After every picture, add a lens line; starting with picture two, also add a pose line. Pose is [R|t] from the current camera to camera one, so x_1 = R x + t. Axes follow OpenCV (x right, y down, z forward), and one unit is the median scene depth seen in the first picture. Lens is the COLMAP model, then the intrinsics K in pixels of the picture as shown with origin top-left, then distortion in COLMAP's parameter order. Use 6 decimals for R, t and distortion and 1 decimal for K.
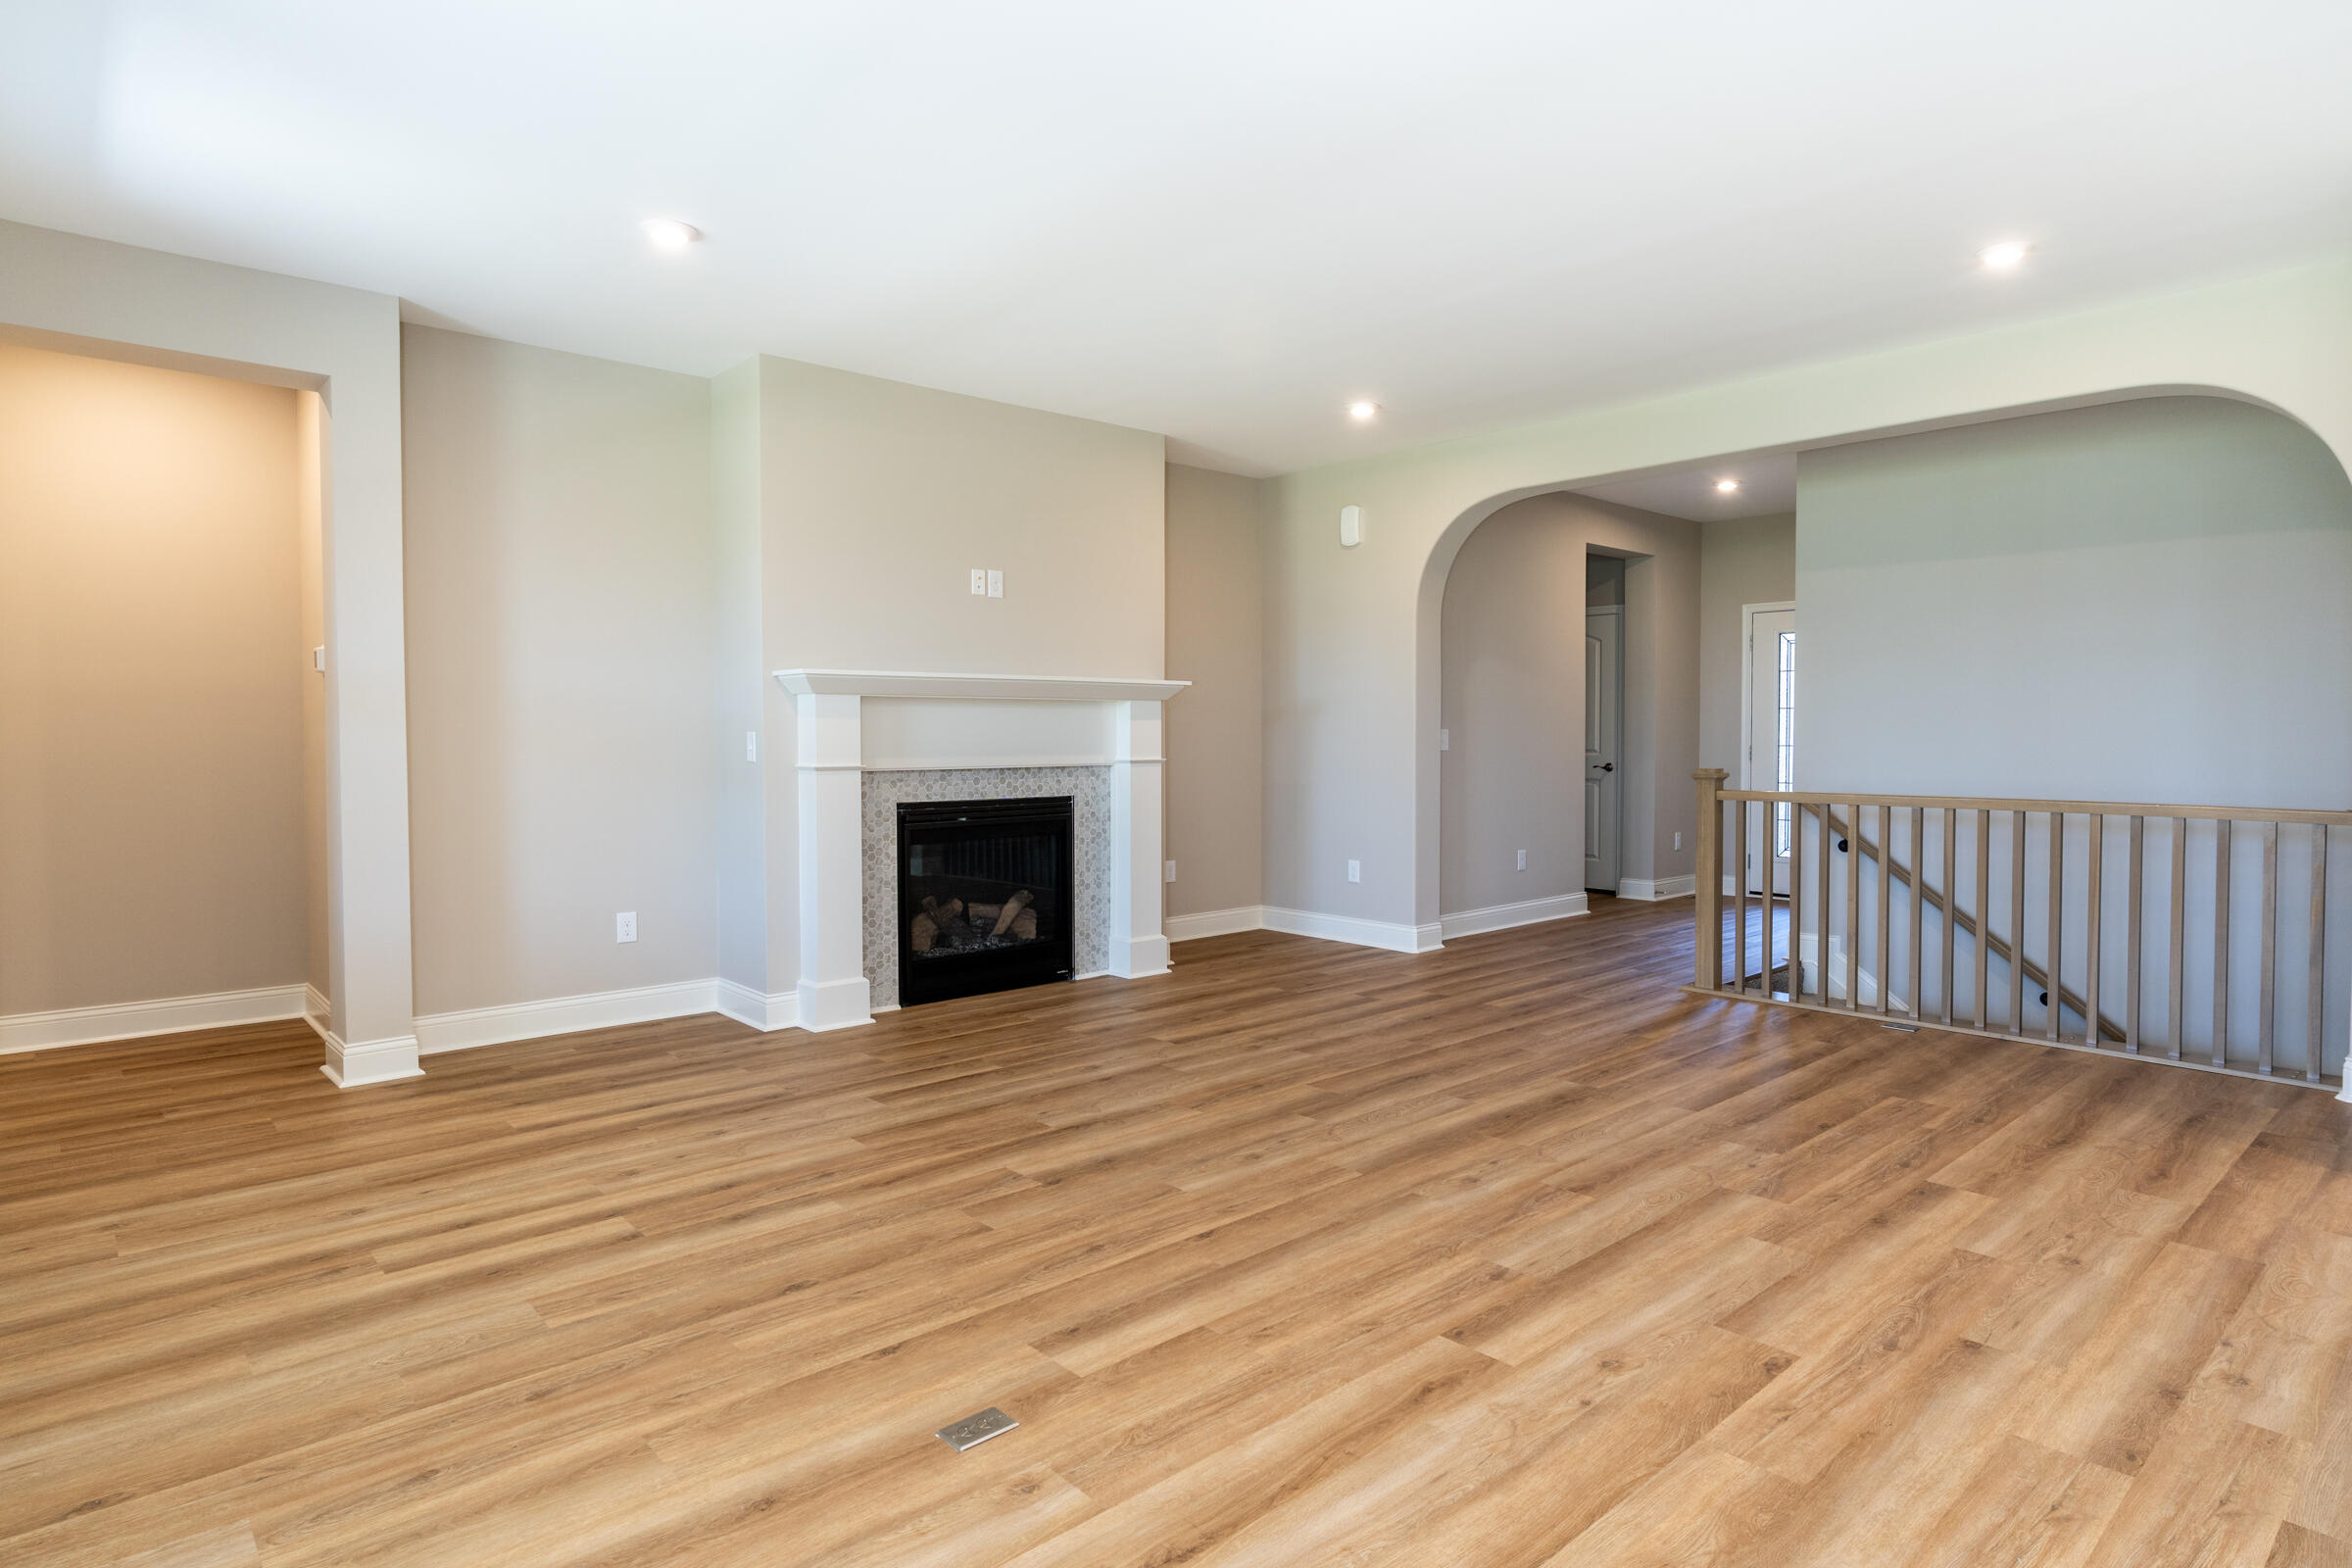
lens RADIAL K [[1284.2, 0, 1173.5], [0, 1284.2, 758.2], [0, 0, 1]] dist [-0.011927, 0.000559]
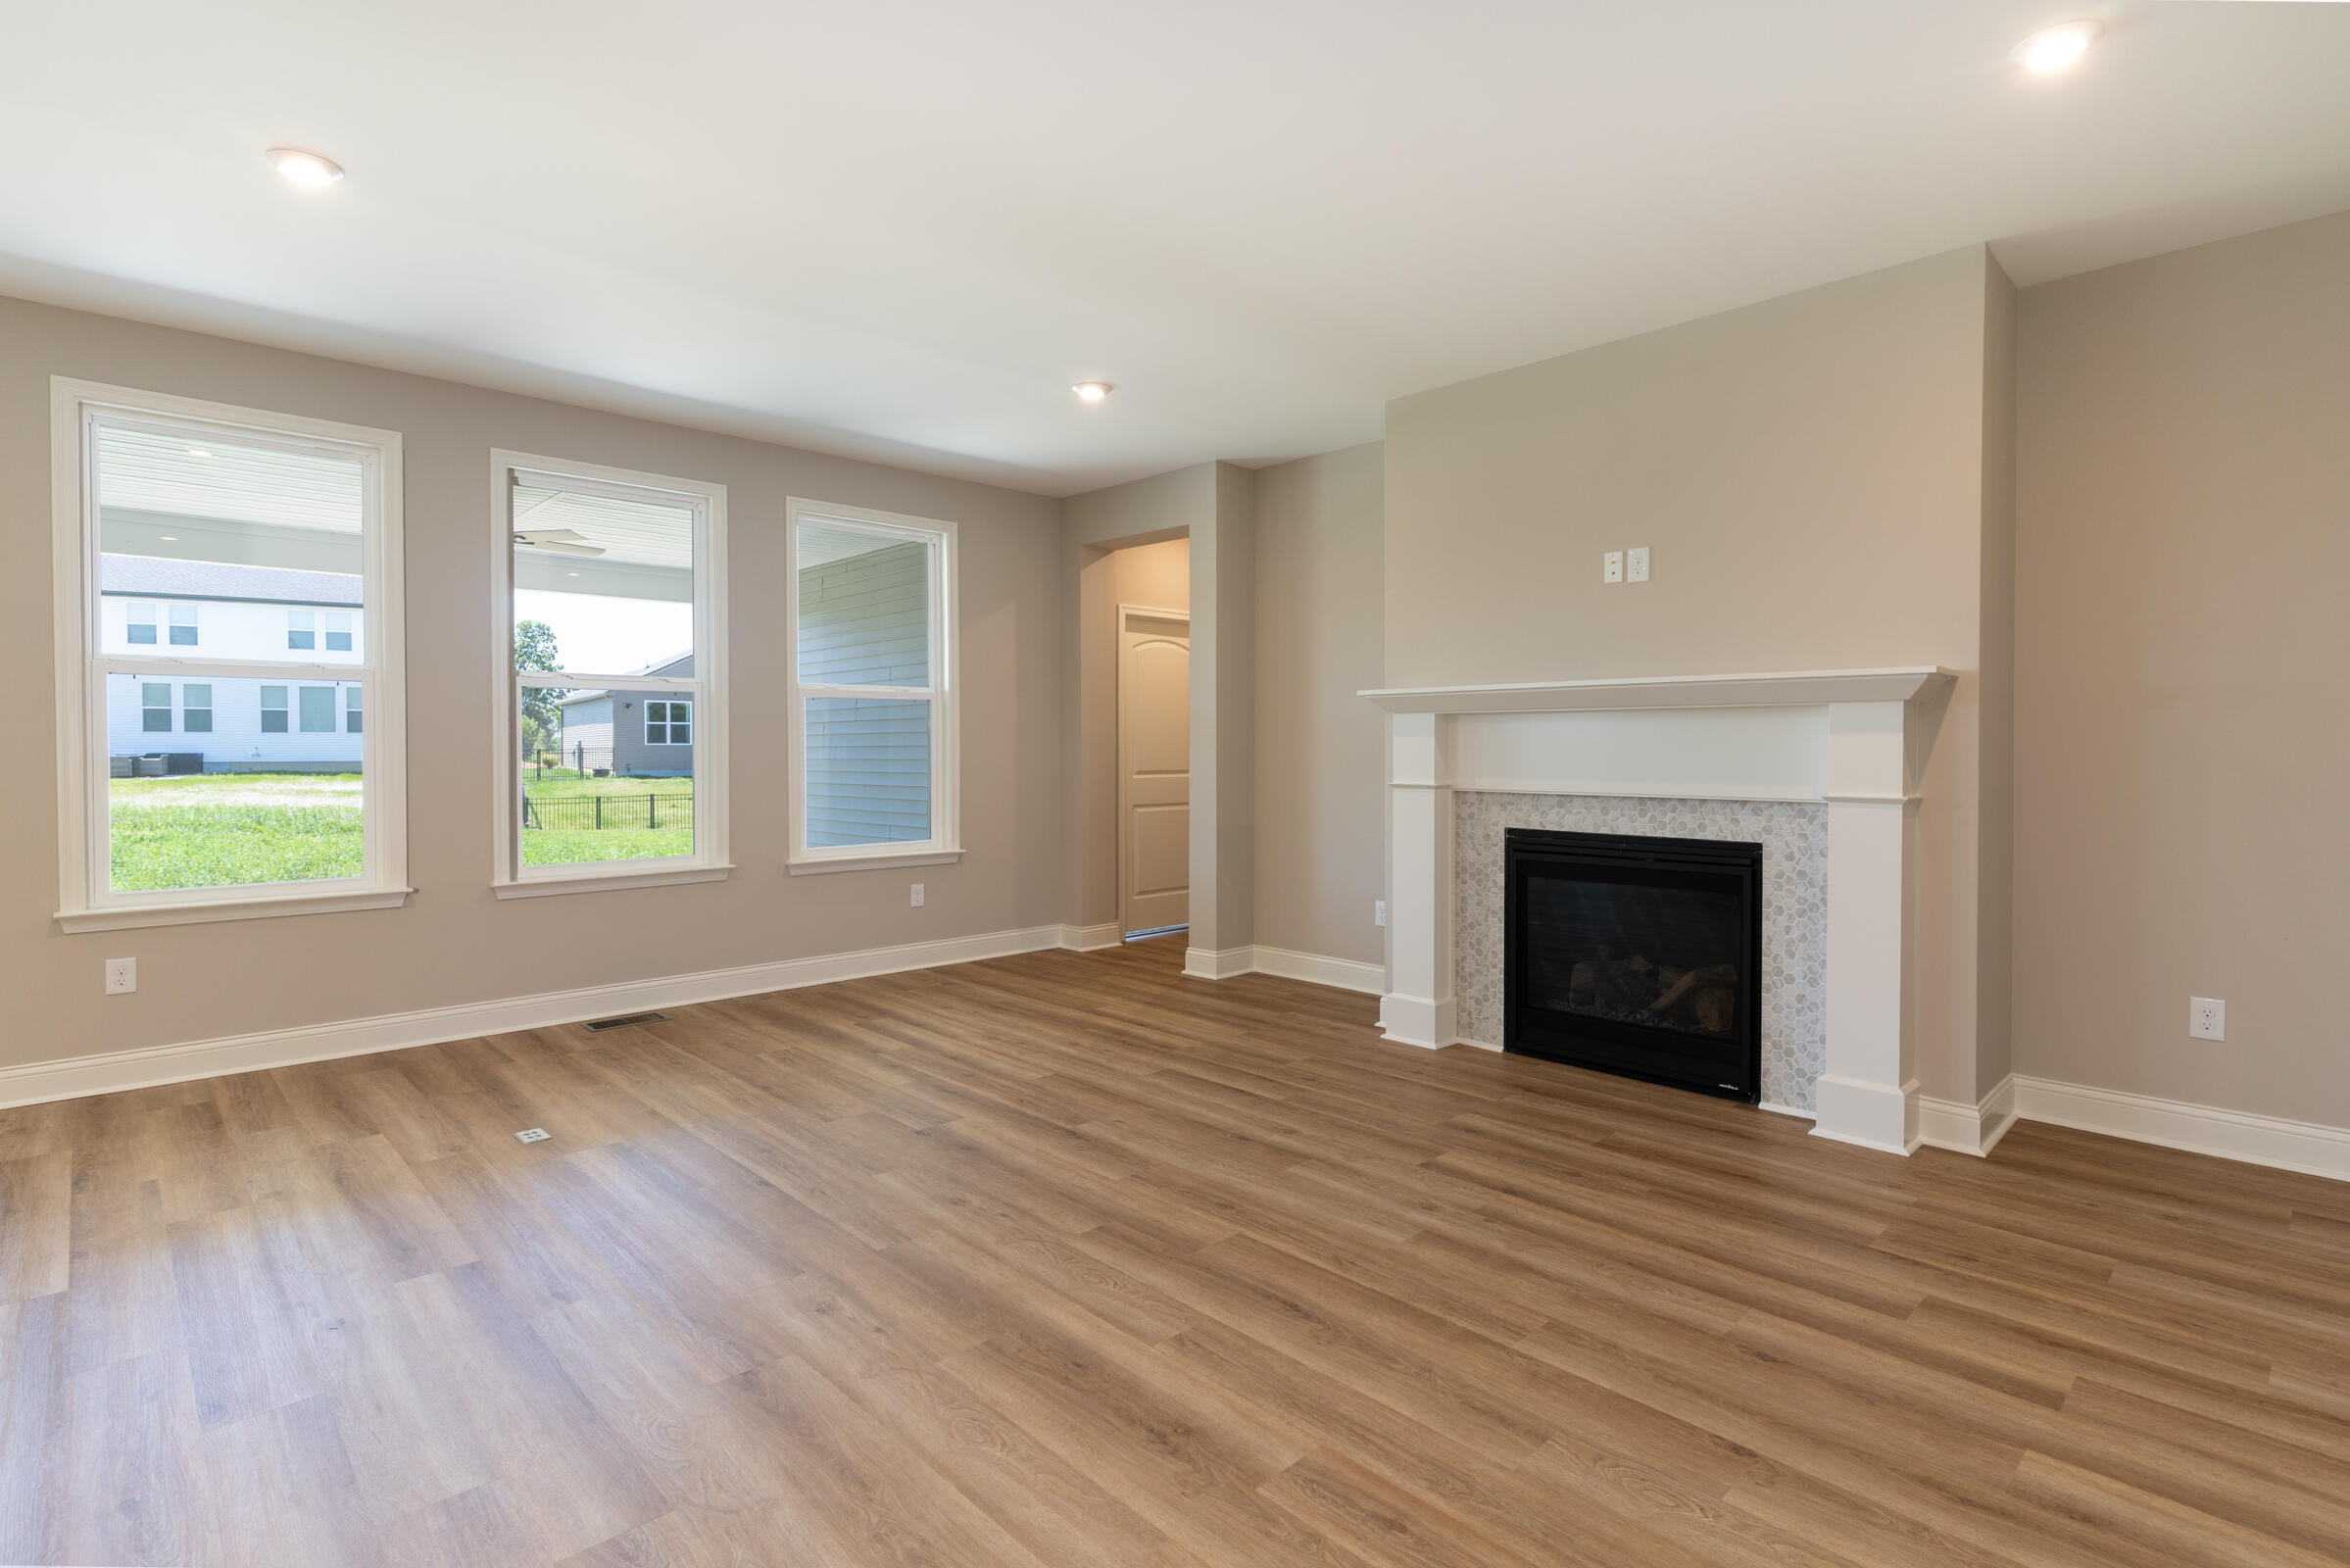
lens RADIAL K [[1134.3, 0, 1177.1], [0, 1134.3, 753.6], [0, 0, 1]] dist [0.003033, 0.000563]
pose [[0.031603, 0.007993, -0.999469, 0.868479], [-0.020458, 0.999764, 0.007349, -0.028601], [0.999291, 0.020214, 0.031759, 1.086216]]
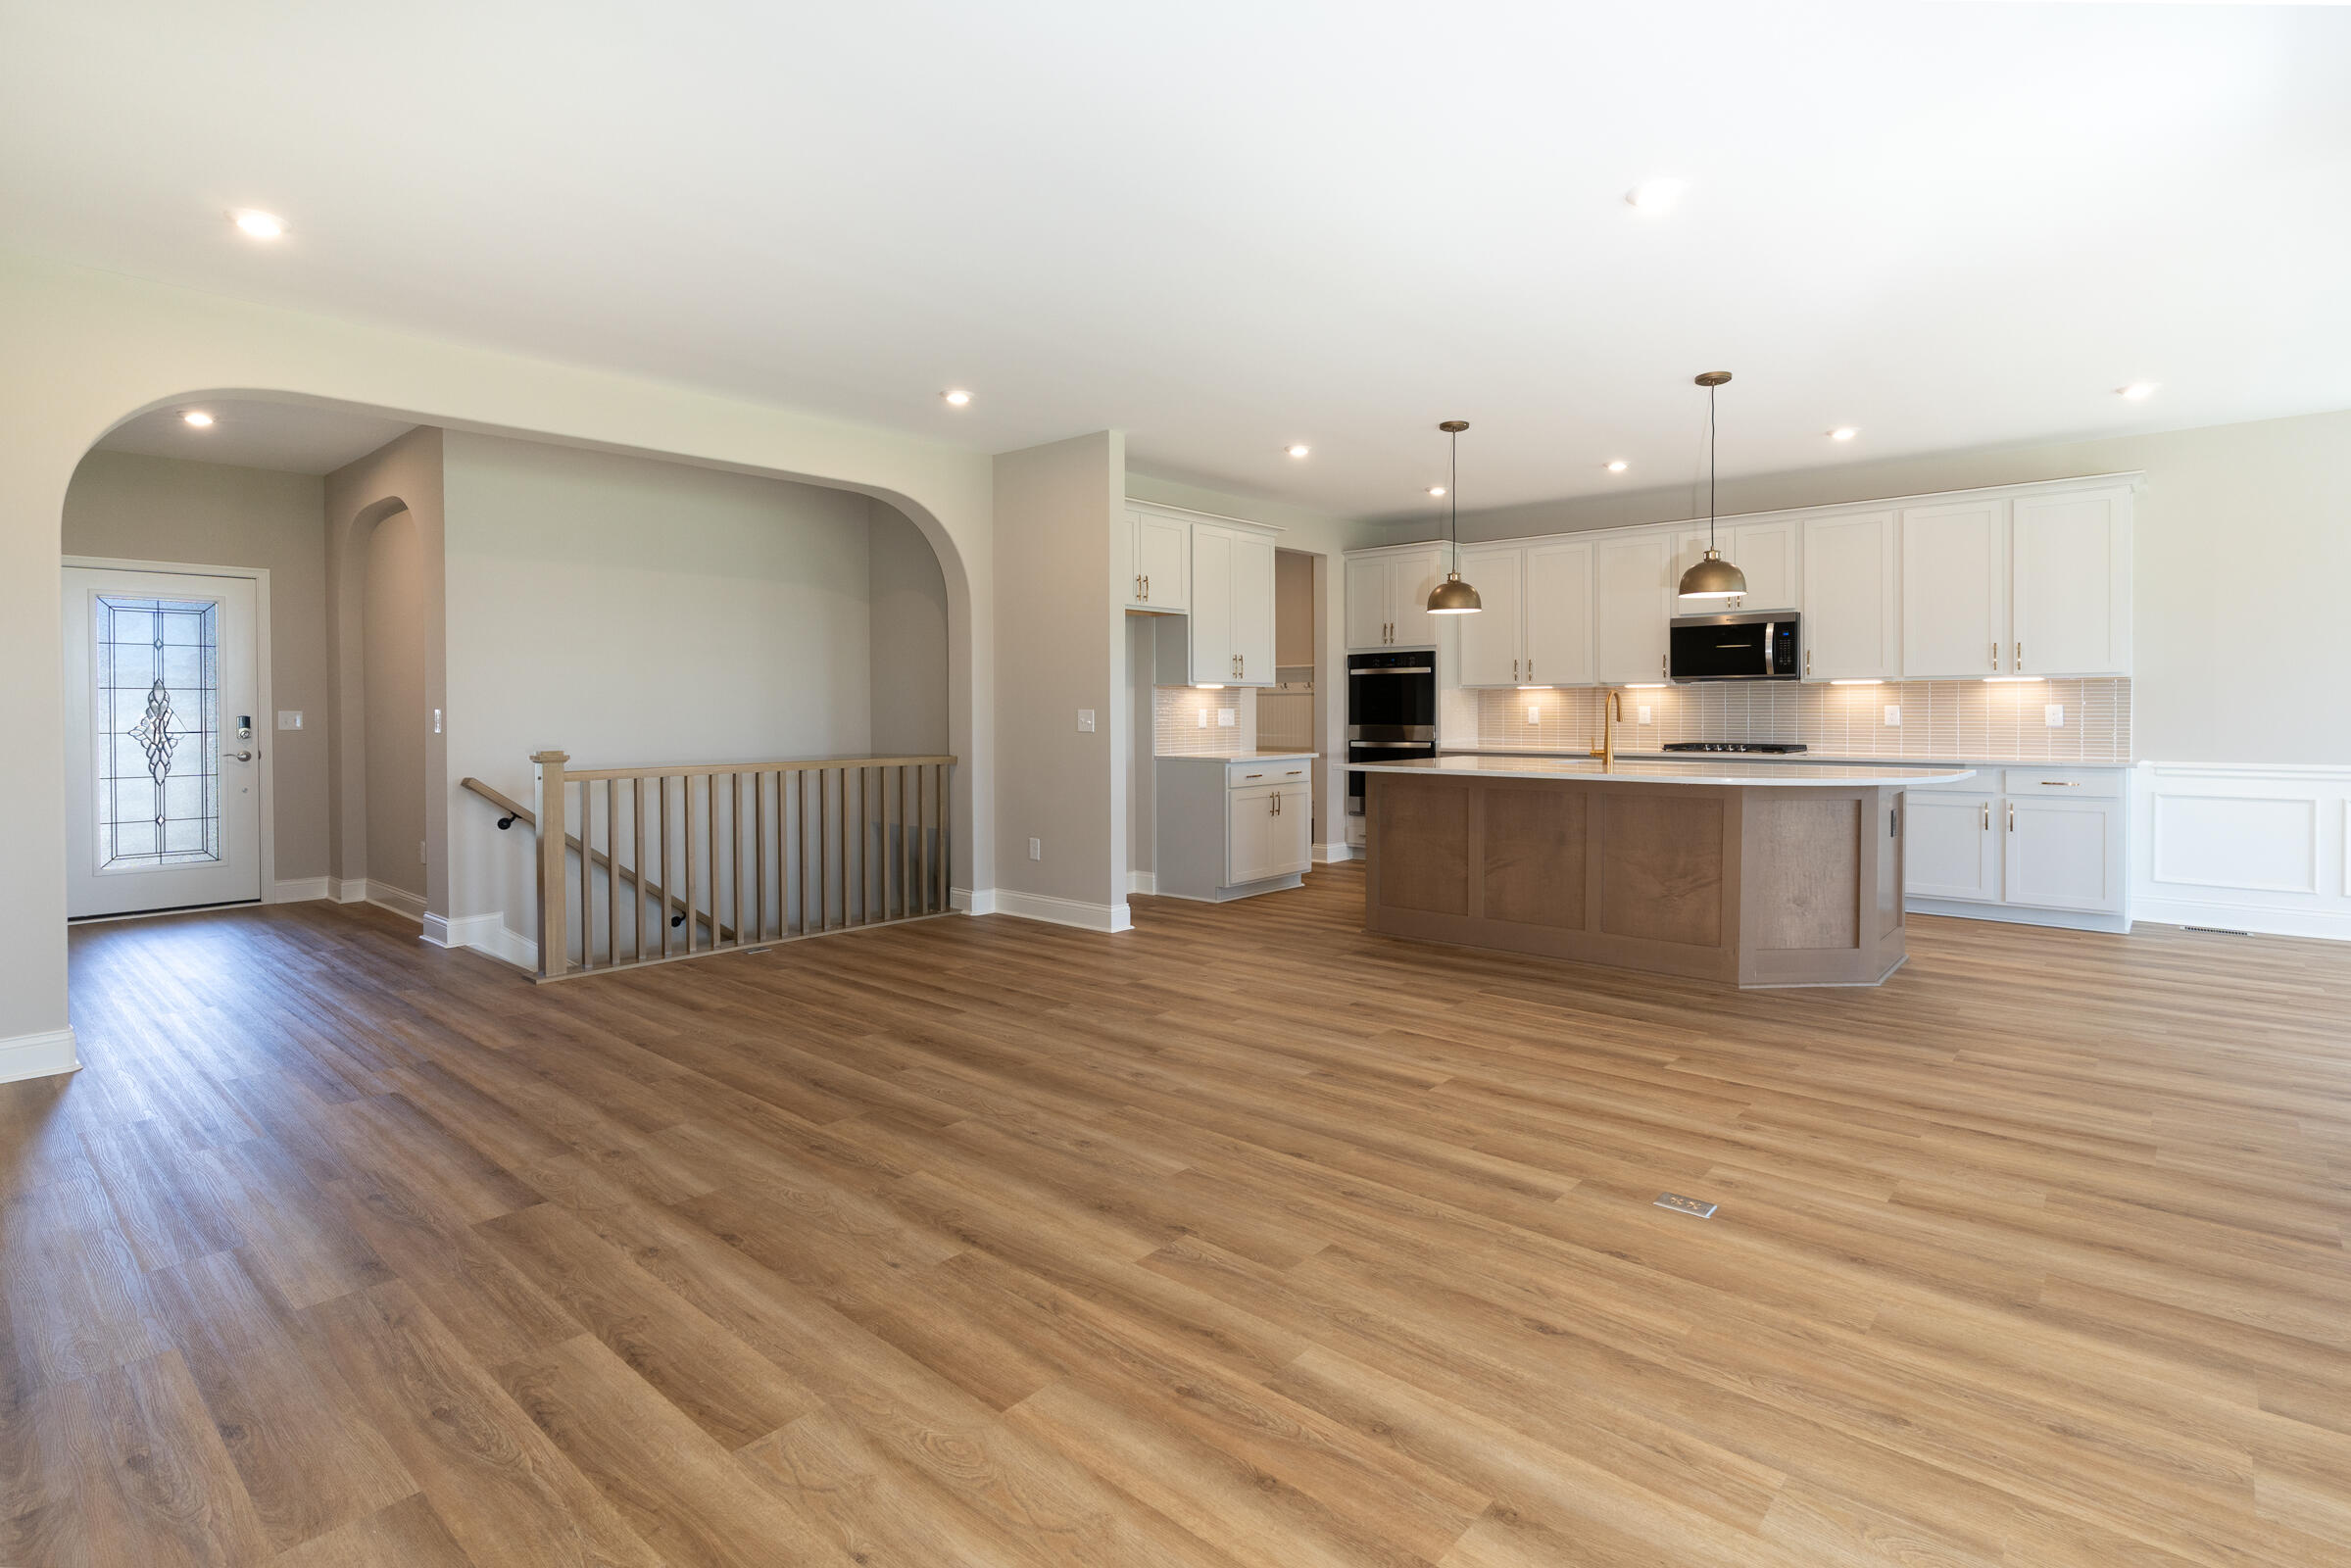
lens RADIAL K [[1143.1, 0, 1183.4], [0, 1143.1, 717.2], [0, 0, 1]] dist [0.000342, 0.000200]
pose [[-0.116798, -0.004423, 0.993146, -0.770259], [0.024318, 0.999678, 0.007312, -0.014247], [-0.992858, 0.025006, -0.116652, 0.979132]]
